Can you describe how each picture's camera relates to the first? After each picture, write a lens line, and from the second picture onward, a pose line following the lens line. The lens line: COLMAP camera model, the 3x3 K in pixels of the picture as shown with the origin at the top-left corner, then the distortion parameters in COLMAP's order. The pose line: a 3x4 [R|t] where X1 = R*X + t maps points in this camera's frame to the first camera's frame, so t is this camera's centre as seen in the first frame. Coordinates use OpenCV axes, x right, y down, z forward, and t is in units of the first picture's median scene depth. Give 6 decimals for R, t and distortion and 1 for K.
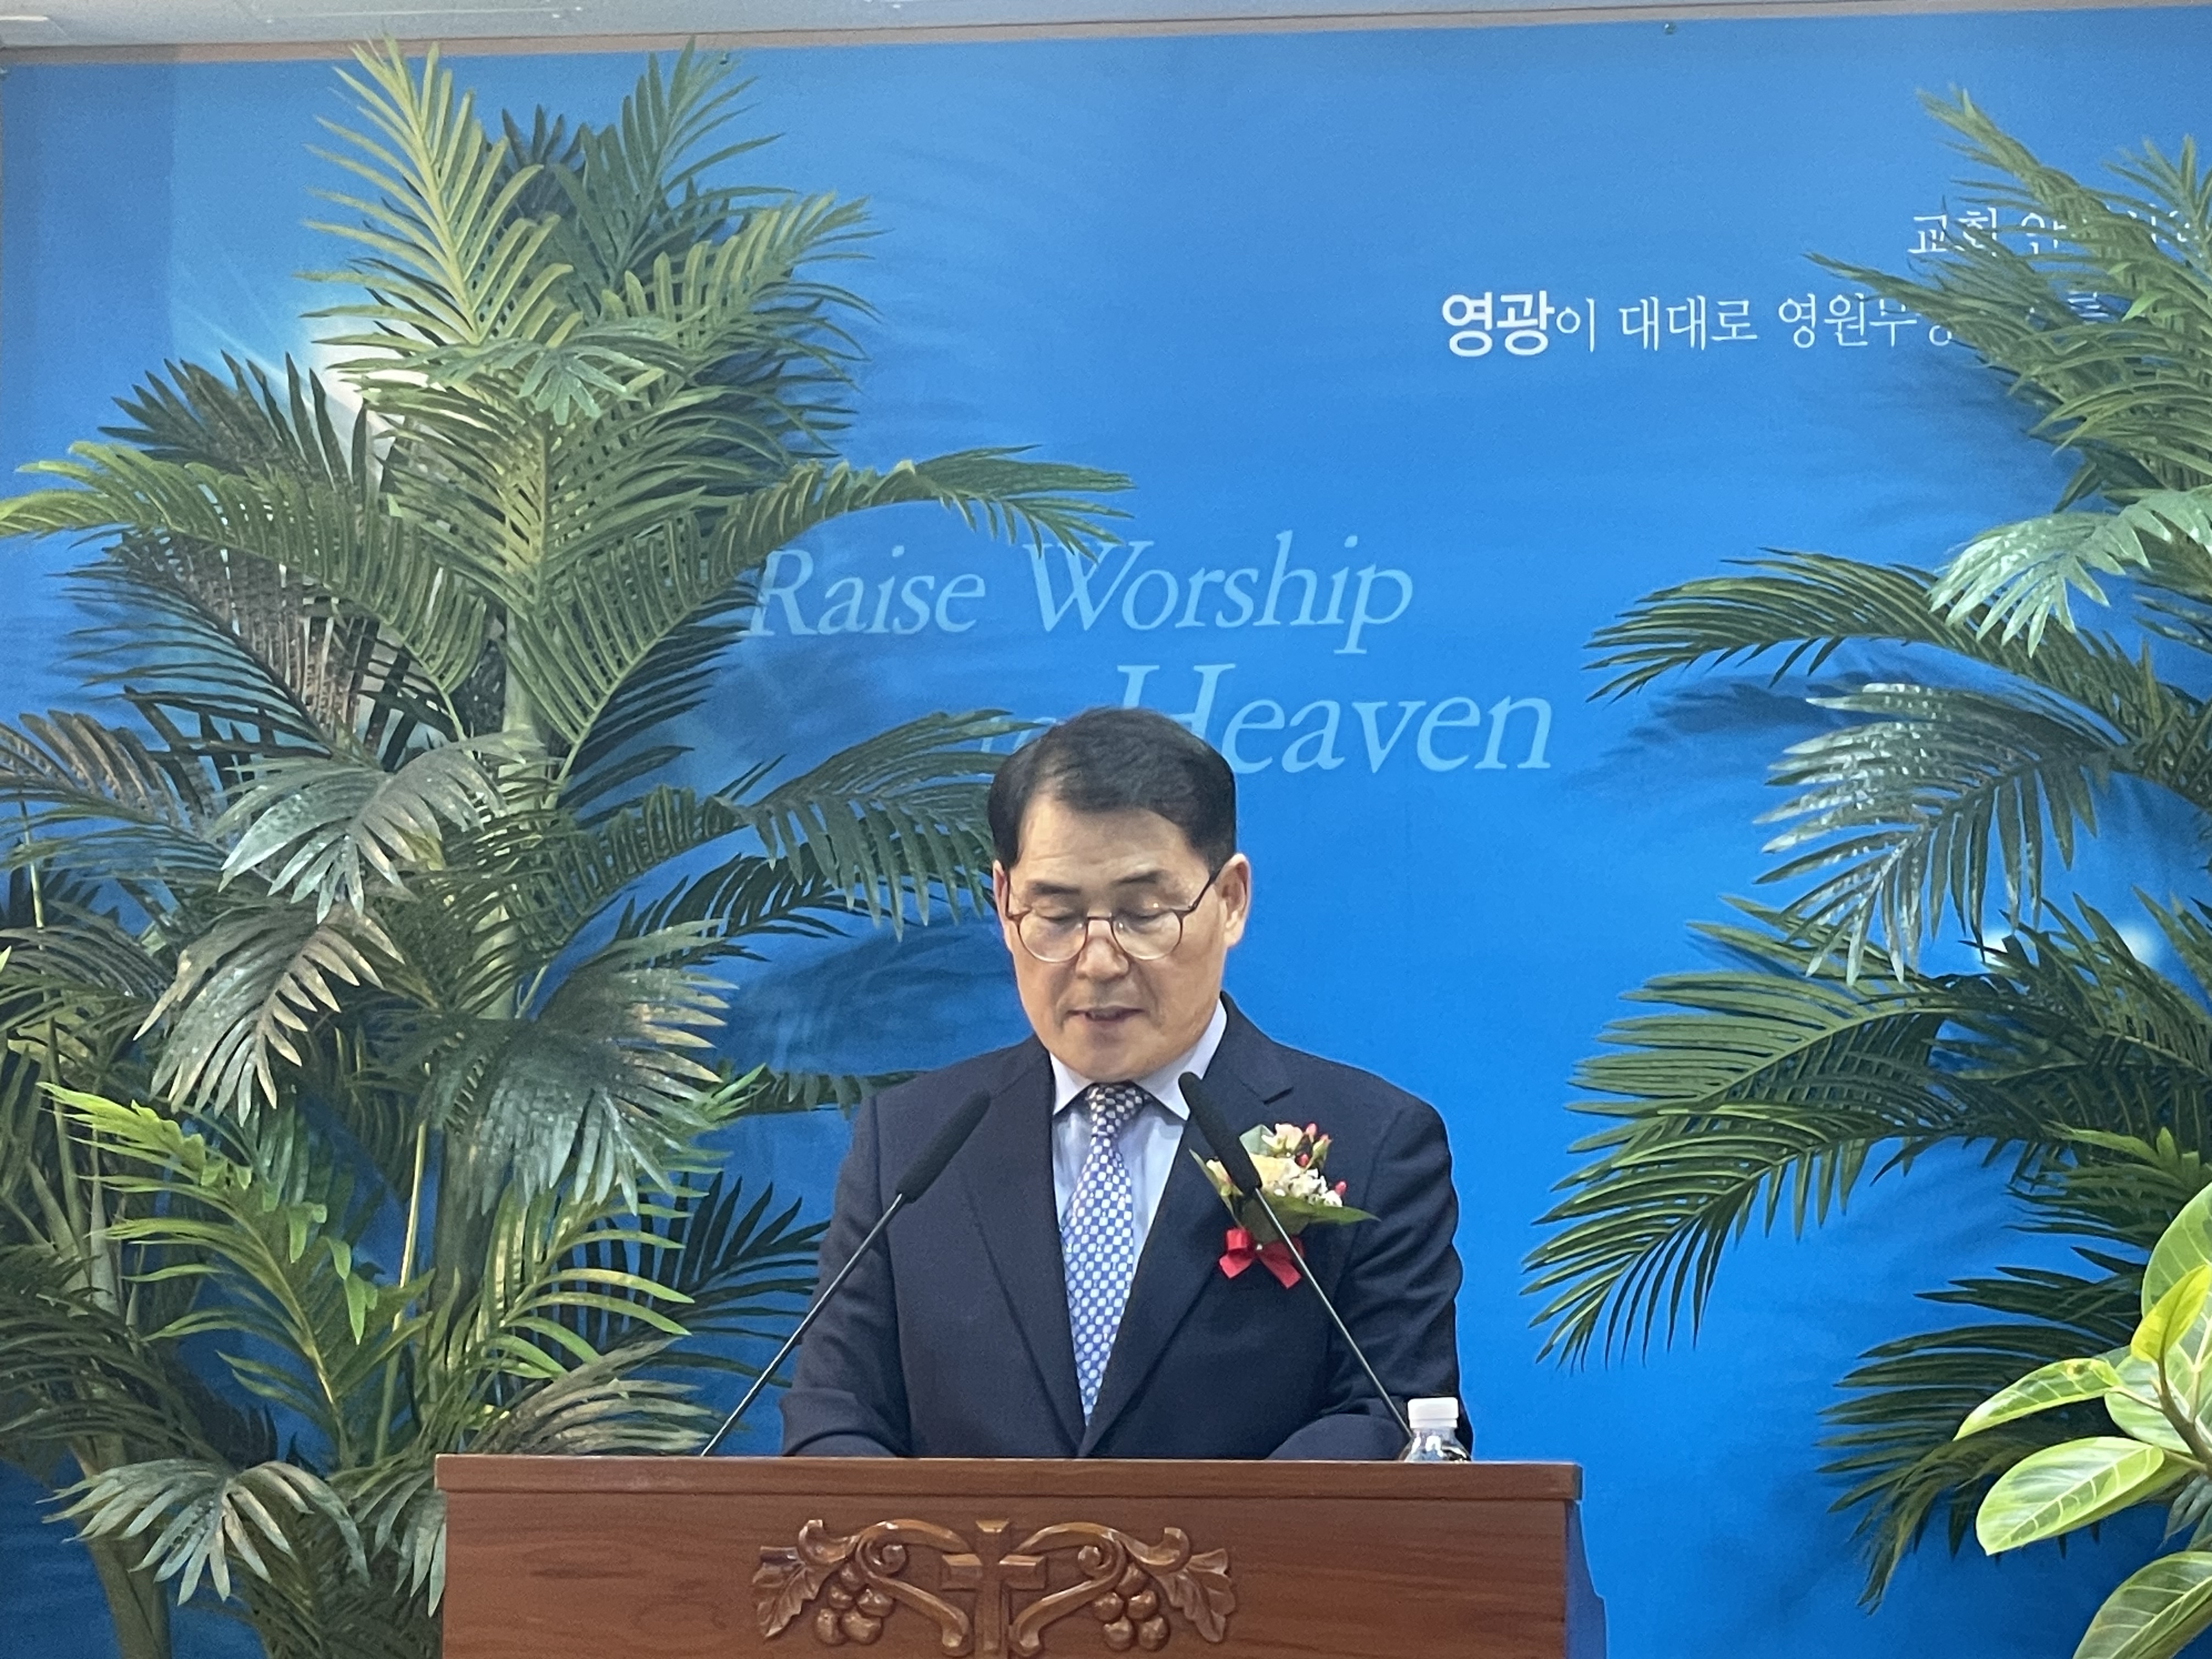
lens RADIAL K [[6881.1, 0, 1106.0], [0, 6881.1, 829.5], [0, 0, 1]] dist [0.042820, 1.579637]
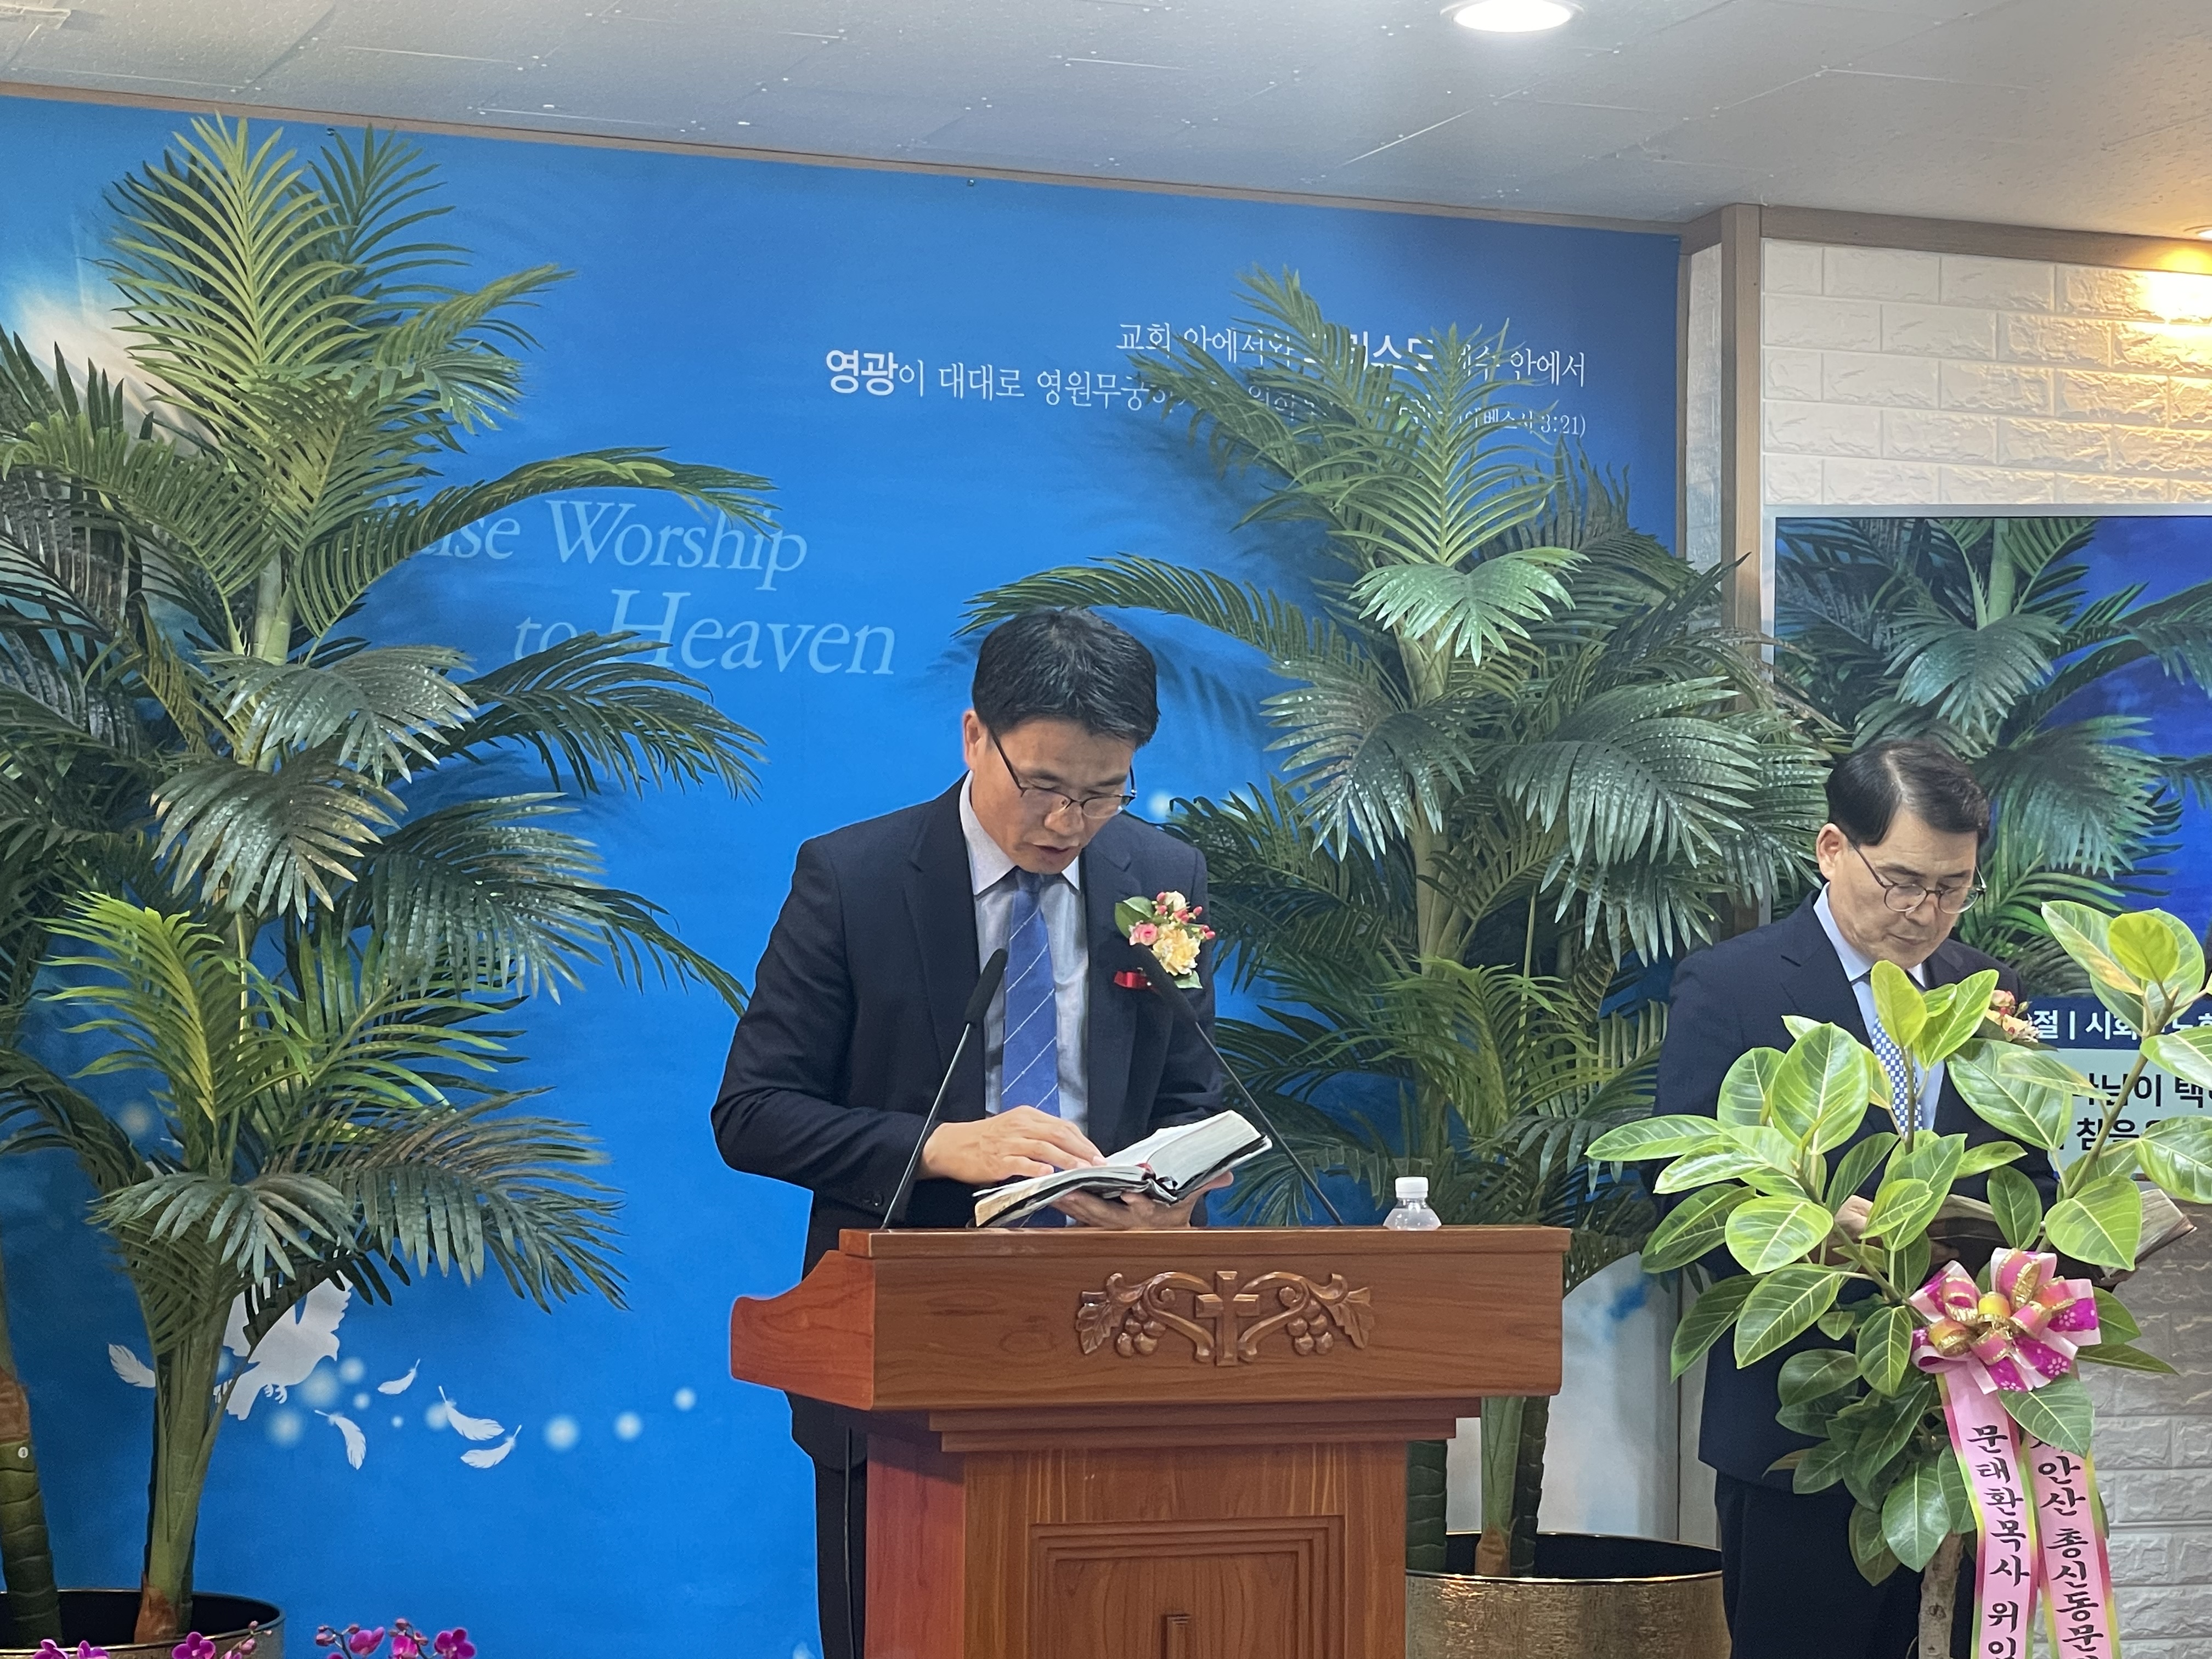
lens RADIAL K [[4578.0, 0, 1129.0], [0, 4578.0, 832.7], [0, 0, 1]] dist [0.017959, 1.166761]
pose [[0.861221, 0.021041, 0.507794, -0.395351], [-0.063114, 0.995836, 0.065778, -0.043390], [-0.504296, -0.088698, 0.858964, 0.114471]]
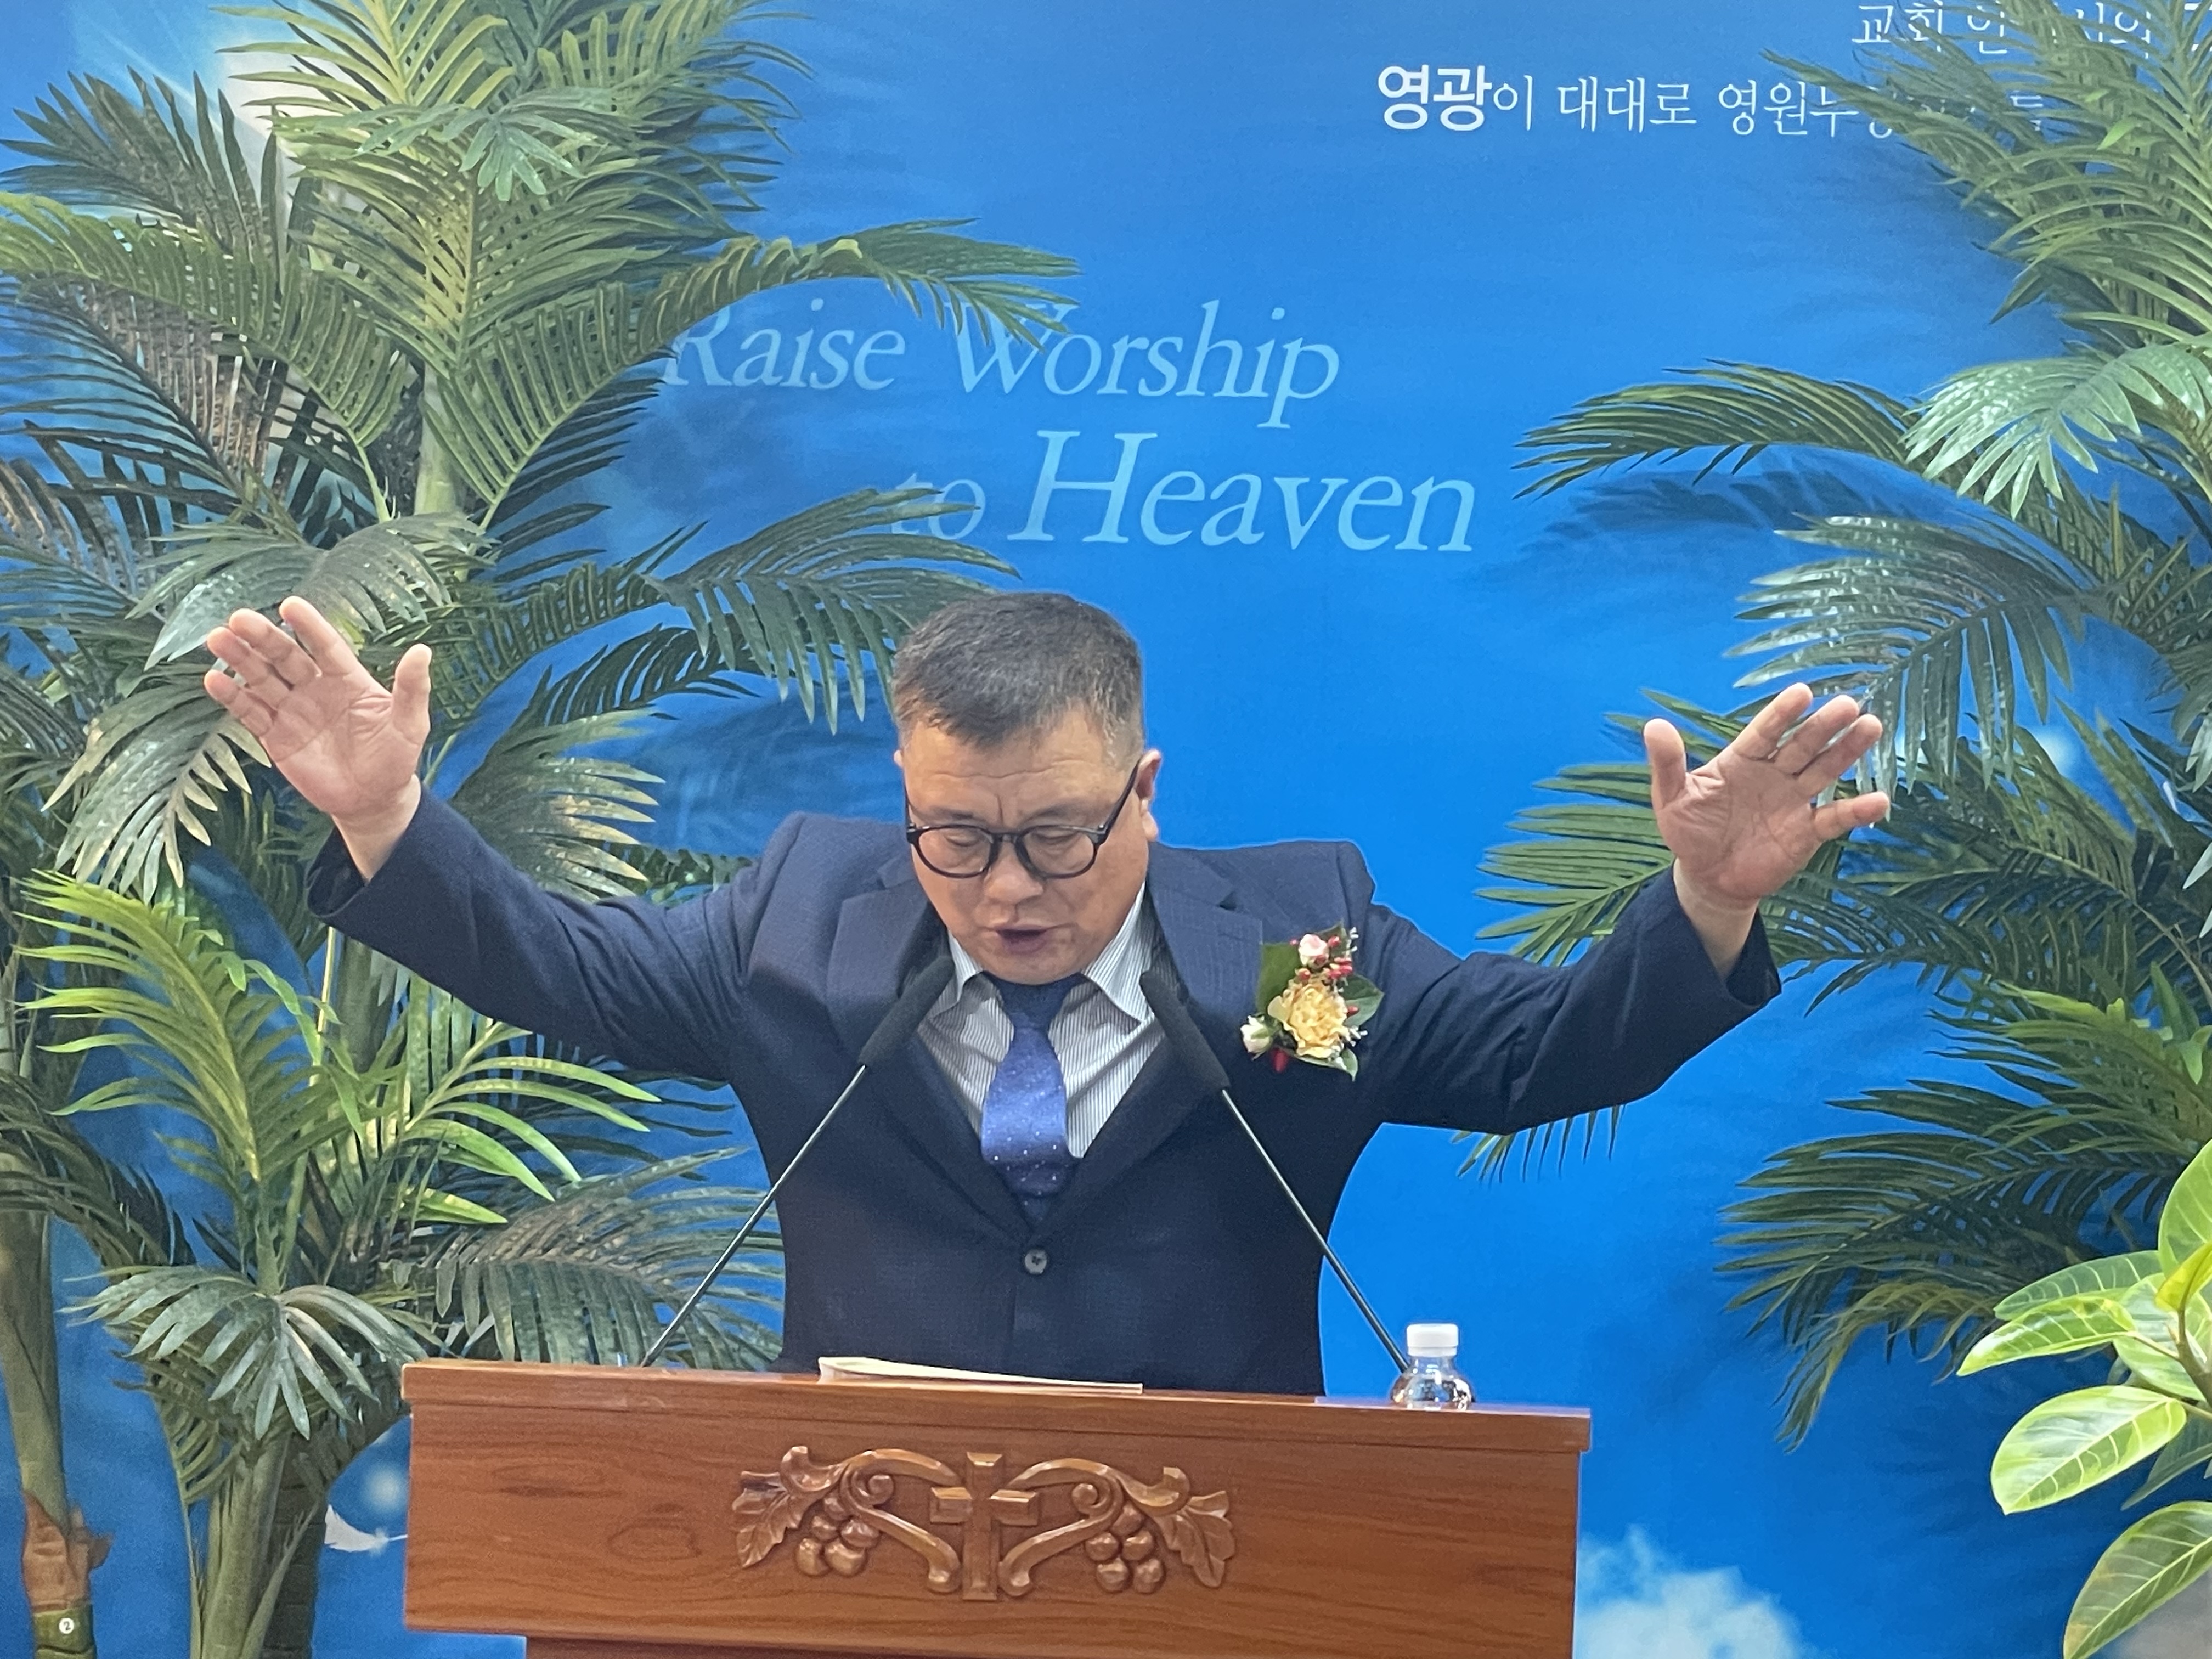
lens RADIAL K [[6359.4, 0, 1105.9], [0, 6359.4, 768.3], [0, 0, 1]] dist [0.116355, -0.621223]
pose [[0.998072, 0.030685, 0.053957, -0.036642], [-0.034842, 0.996354, 0.077879, -0.047341], [-0.051371, -0.079609, 0.995502, 0.085557]]
